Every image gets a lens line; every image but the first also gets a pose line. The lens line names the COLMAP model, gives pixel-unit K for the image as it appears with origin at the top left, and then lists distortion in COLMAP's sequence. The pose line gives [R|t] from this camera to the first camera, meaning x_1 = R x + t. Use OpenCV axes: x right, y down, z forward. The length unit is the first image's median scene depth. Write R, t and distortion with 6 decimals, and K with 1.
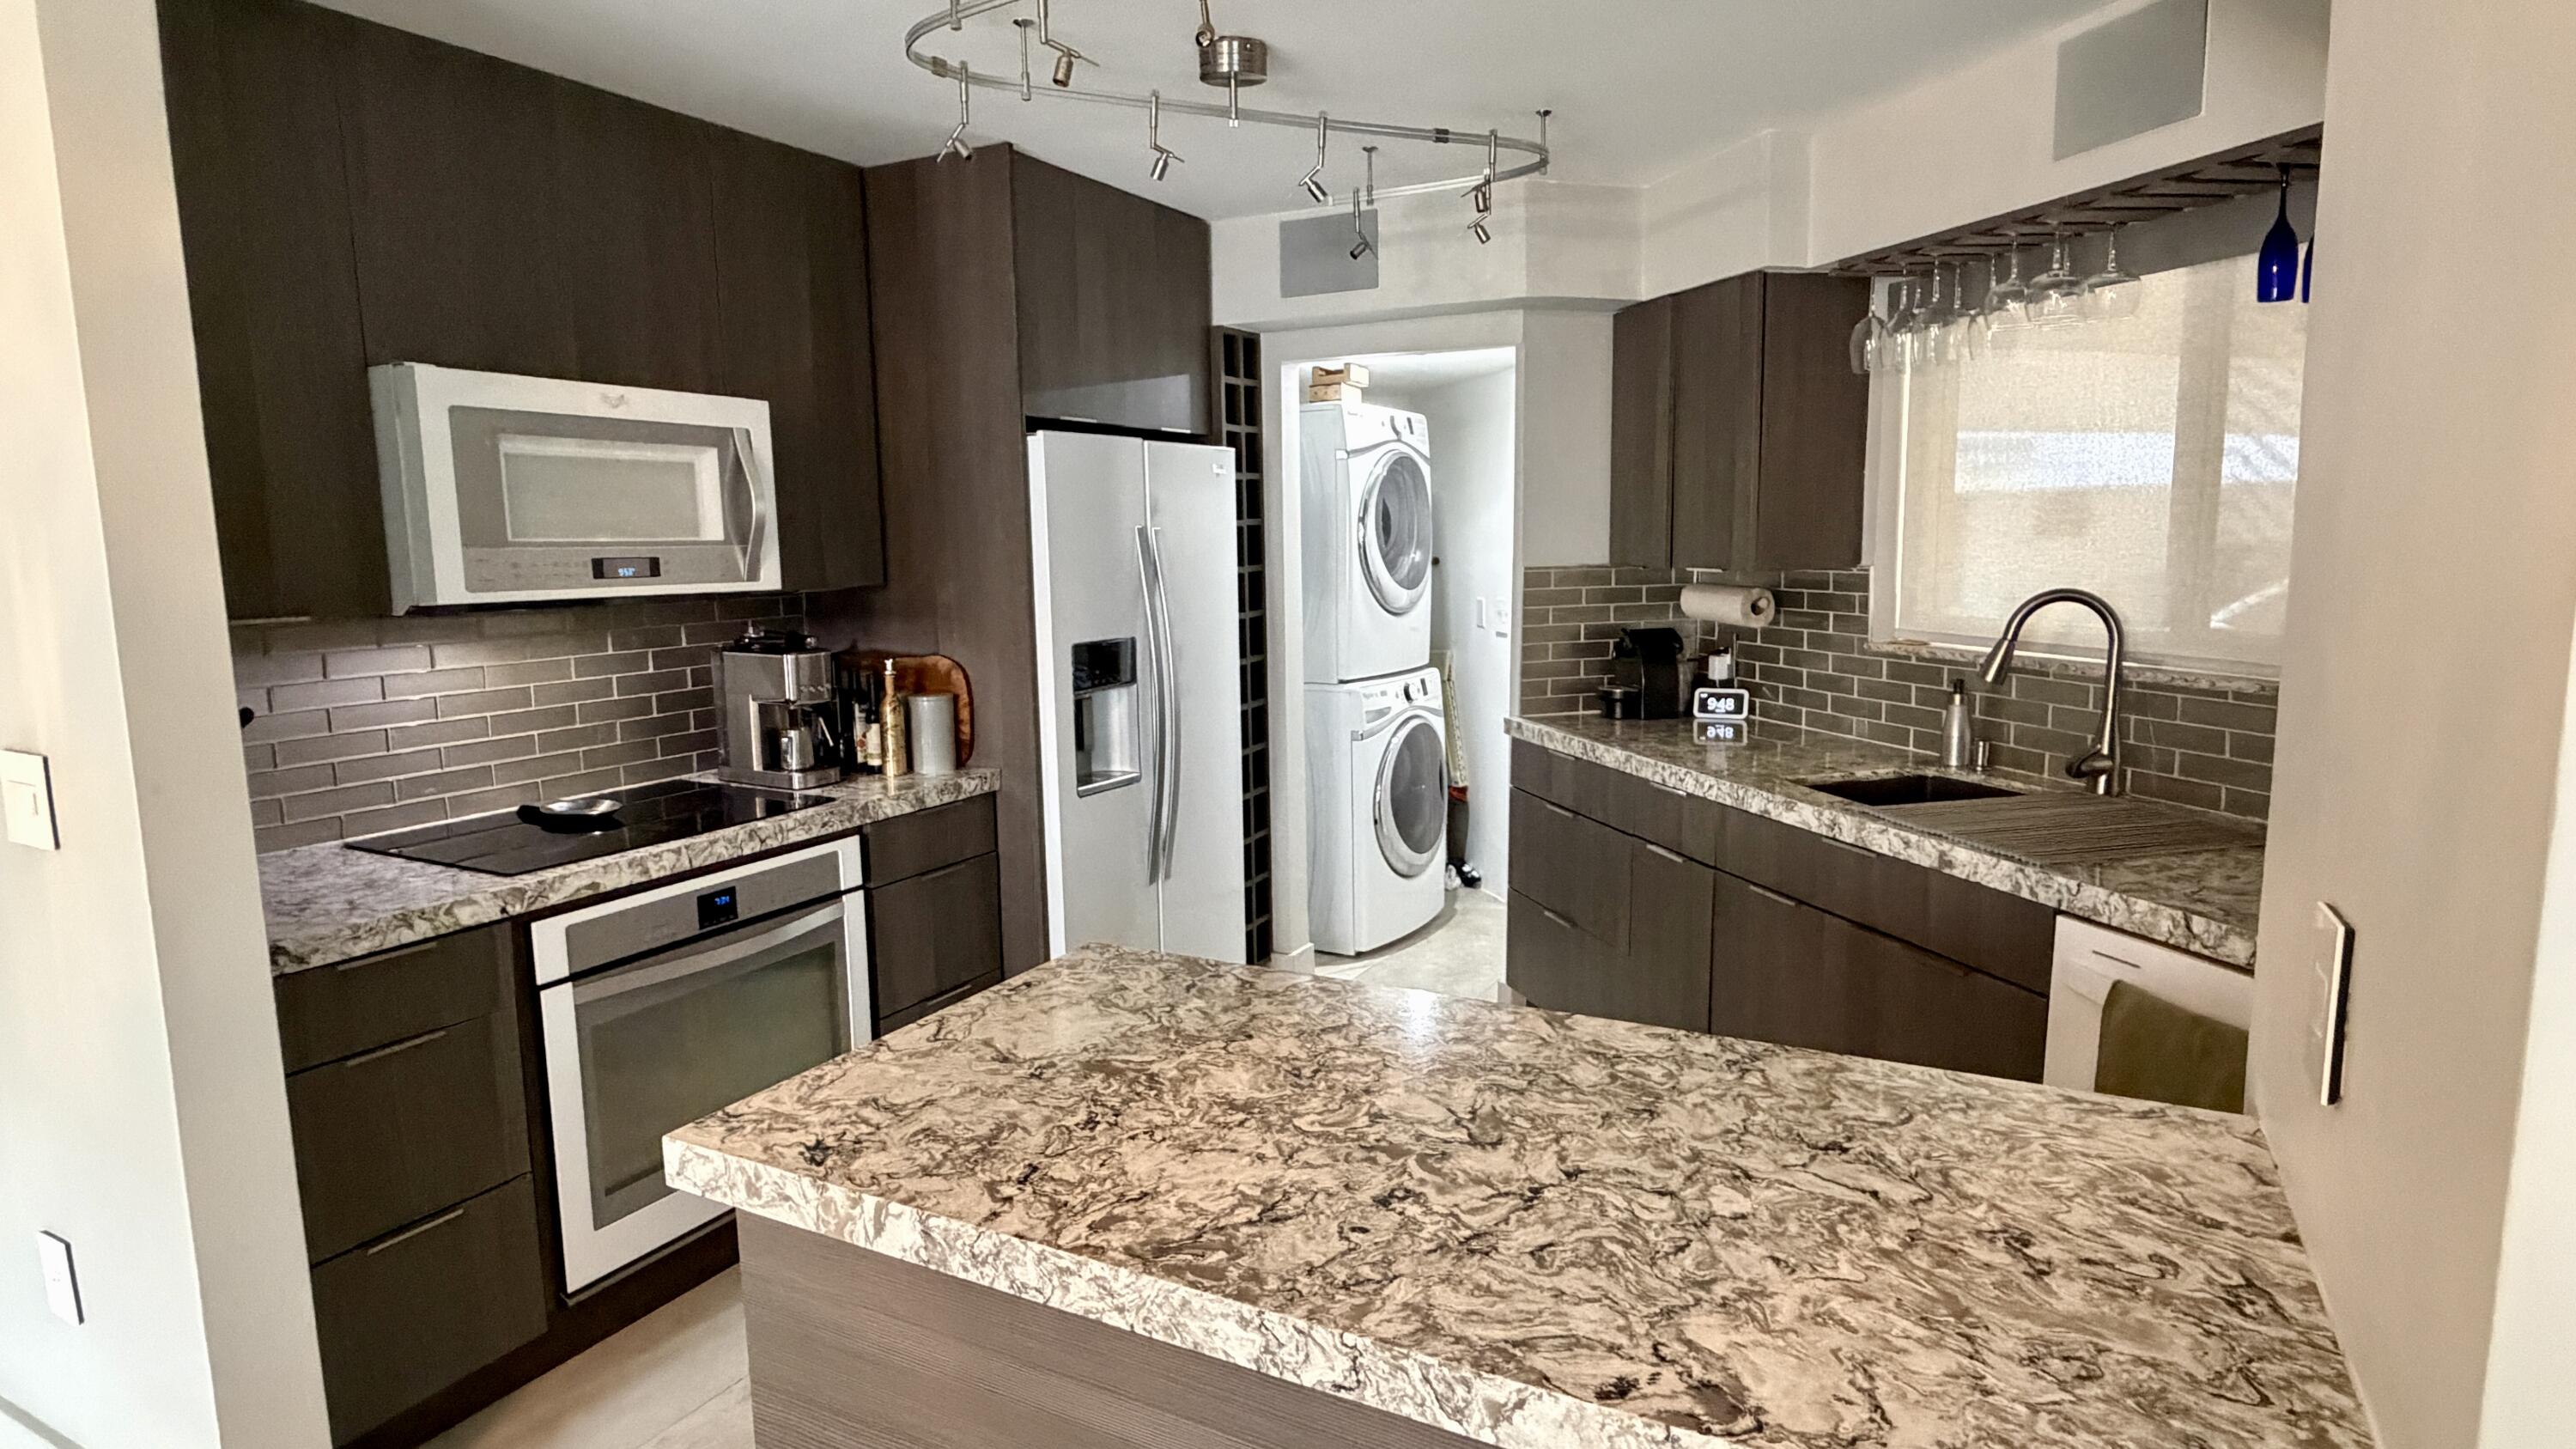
lens RADIAL K [[1374.2, 0, 1288.0], [0, 1374.2, 724.5], [0, 0, 1]] dist [0.001029, -0.000778]
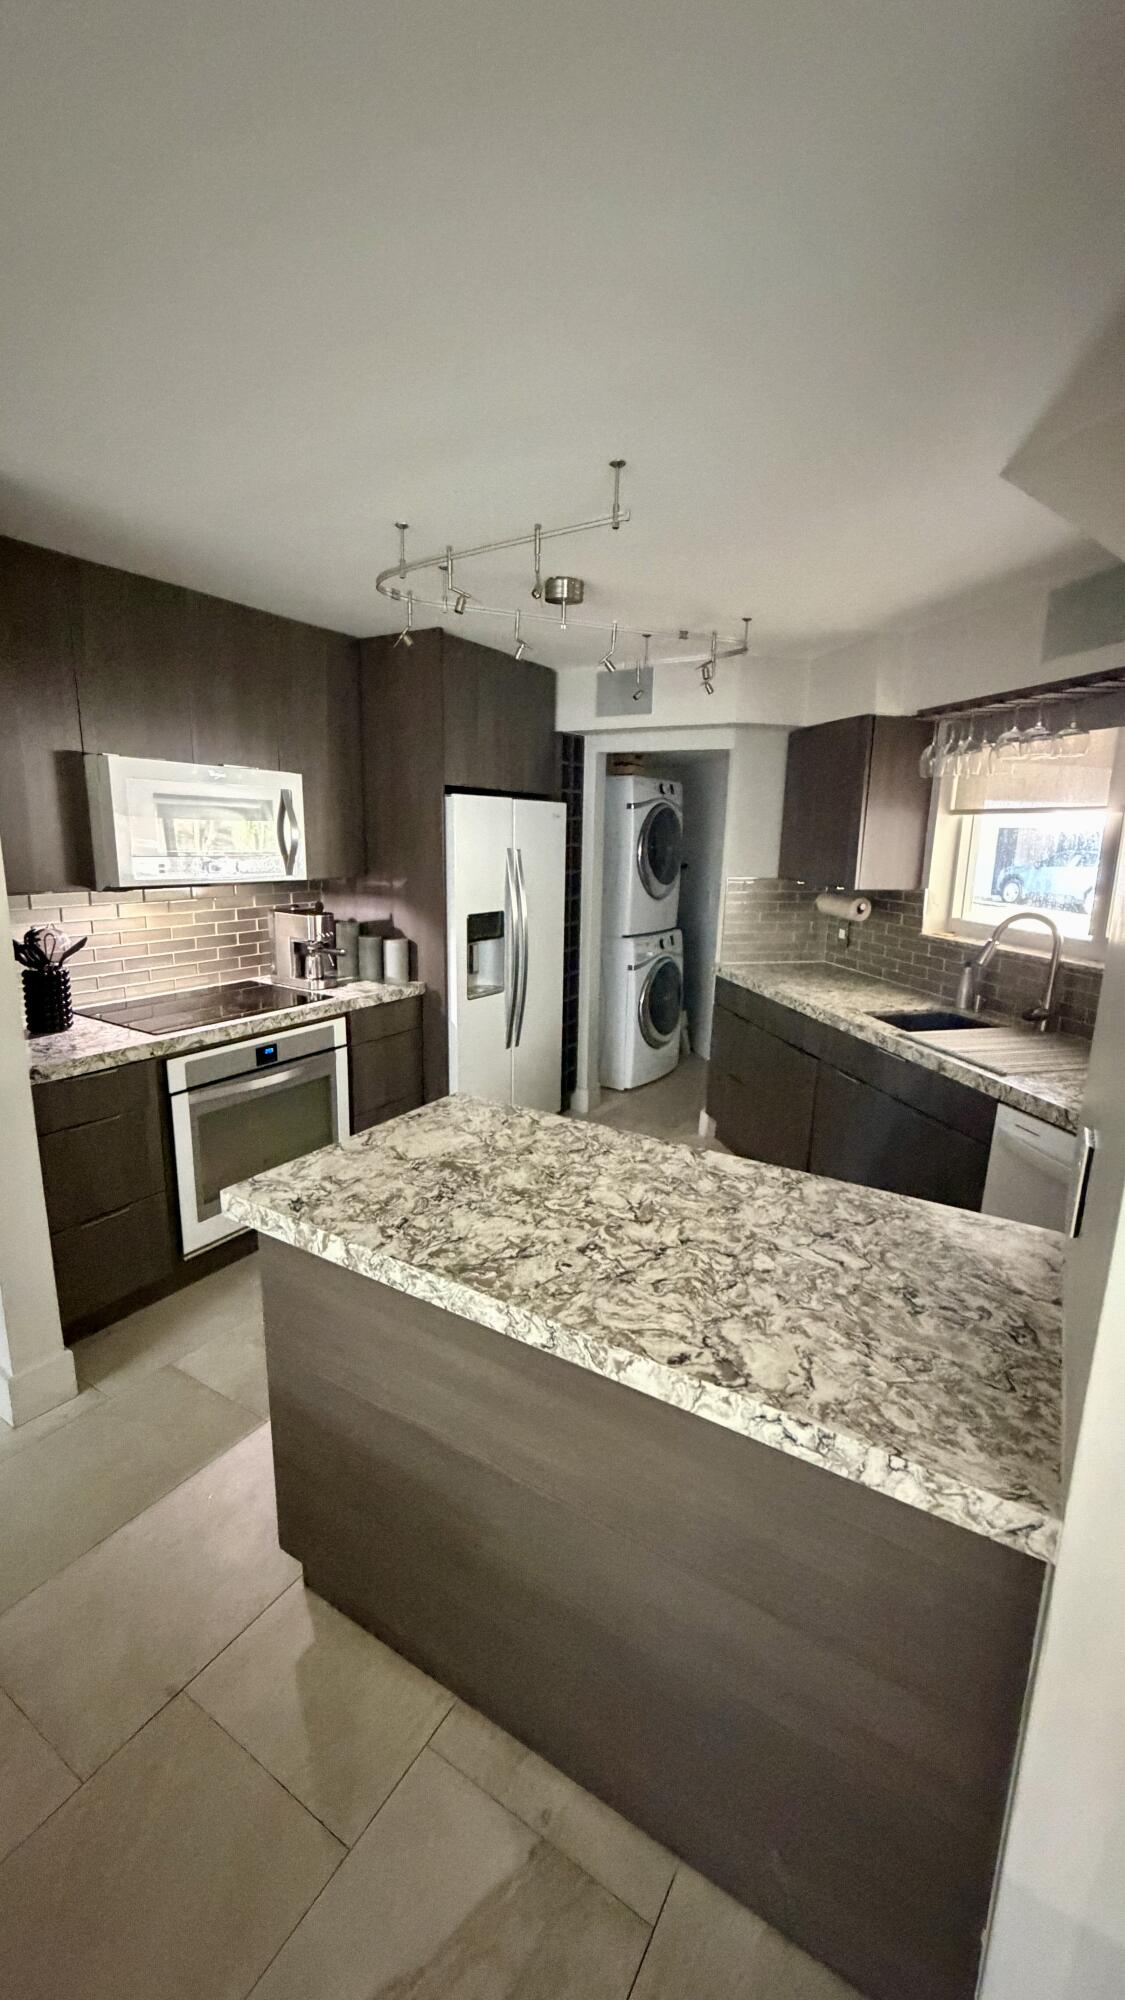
lens RADIAL K [[786.8, 0, 562.5], [0, 786.8, 1000.0], [0, 0, 1]] dist [-0.000439, 0.000029]
pose [[0.997663, 0.047387, -0.049218, 0.073929], [-0.044112, 0.996869, 0.065624, -0.067430], [0.052173, -0.063299, 0.996630, -0.069081]]
